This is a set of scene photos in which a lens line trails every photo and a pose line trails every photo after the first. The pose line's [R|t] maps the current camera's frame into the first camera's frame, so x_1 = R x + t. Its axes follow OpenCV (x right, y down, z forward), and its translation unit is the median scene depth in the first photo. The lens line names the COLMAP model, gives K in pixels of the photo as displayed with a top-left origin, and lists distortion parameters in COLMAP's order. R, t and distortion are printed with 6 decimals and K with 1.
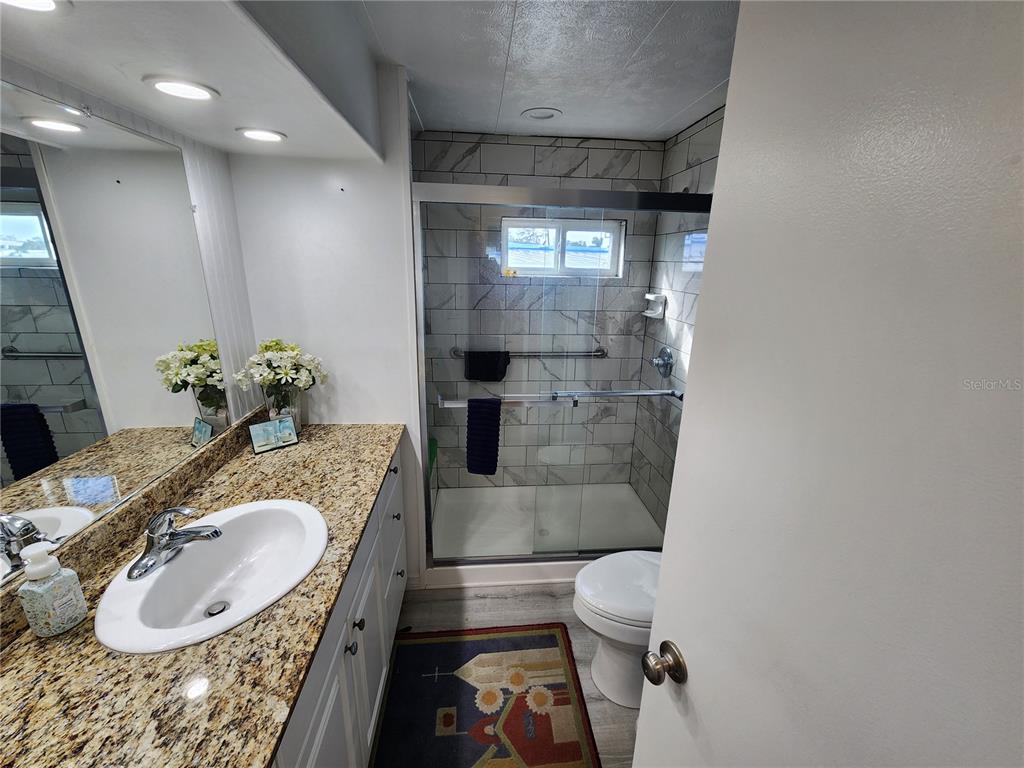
lens RADIAL K [[423.0, 0, 514.8], [0, 423.0, 382.6], [0, 0, 1]] dist [-0.001935, 0.000760]
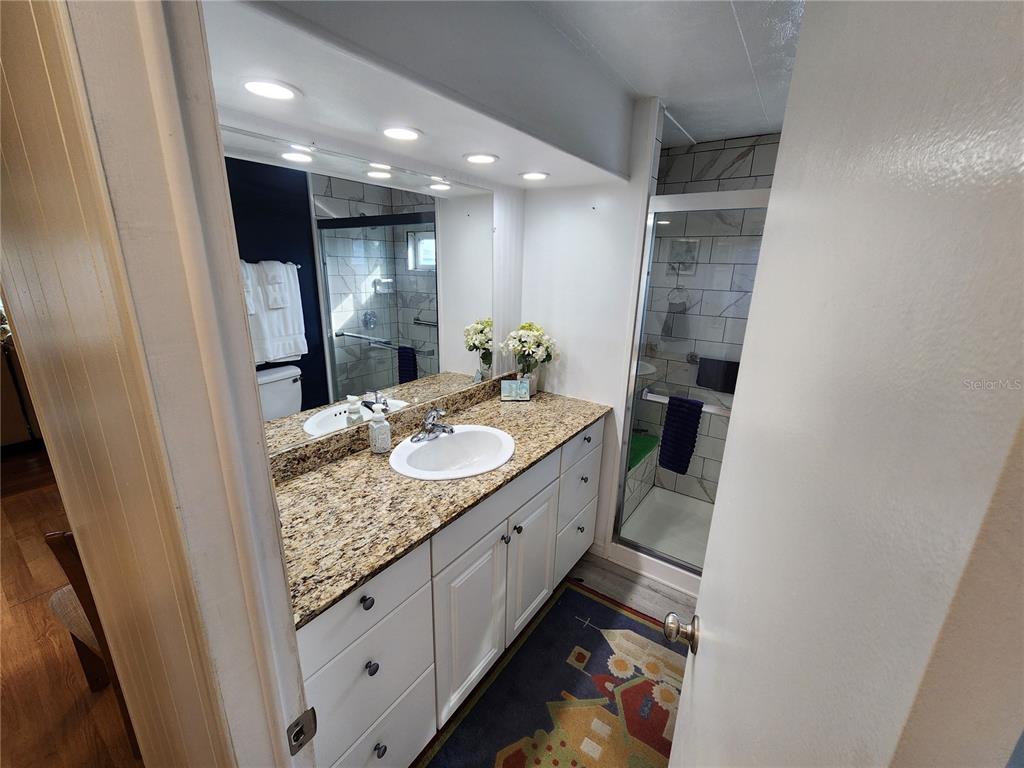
lens RADIAL K [[423.0, 0, 511.5], [0, 423.0, 385.0], [0, 0, 1]] dist [-0.001935, 0.000760]
pose [[0.757828, 0.176069, -0.628249, 0.294330], [-0.188054, 0.980981, 0.048083, 0.043073], [0.624766, 0.081705, 0.776525, -0.080363]]
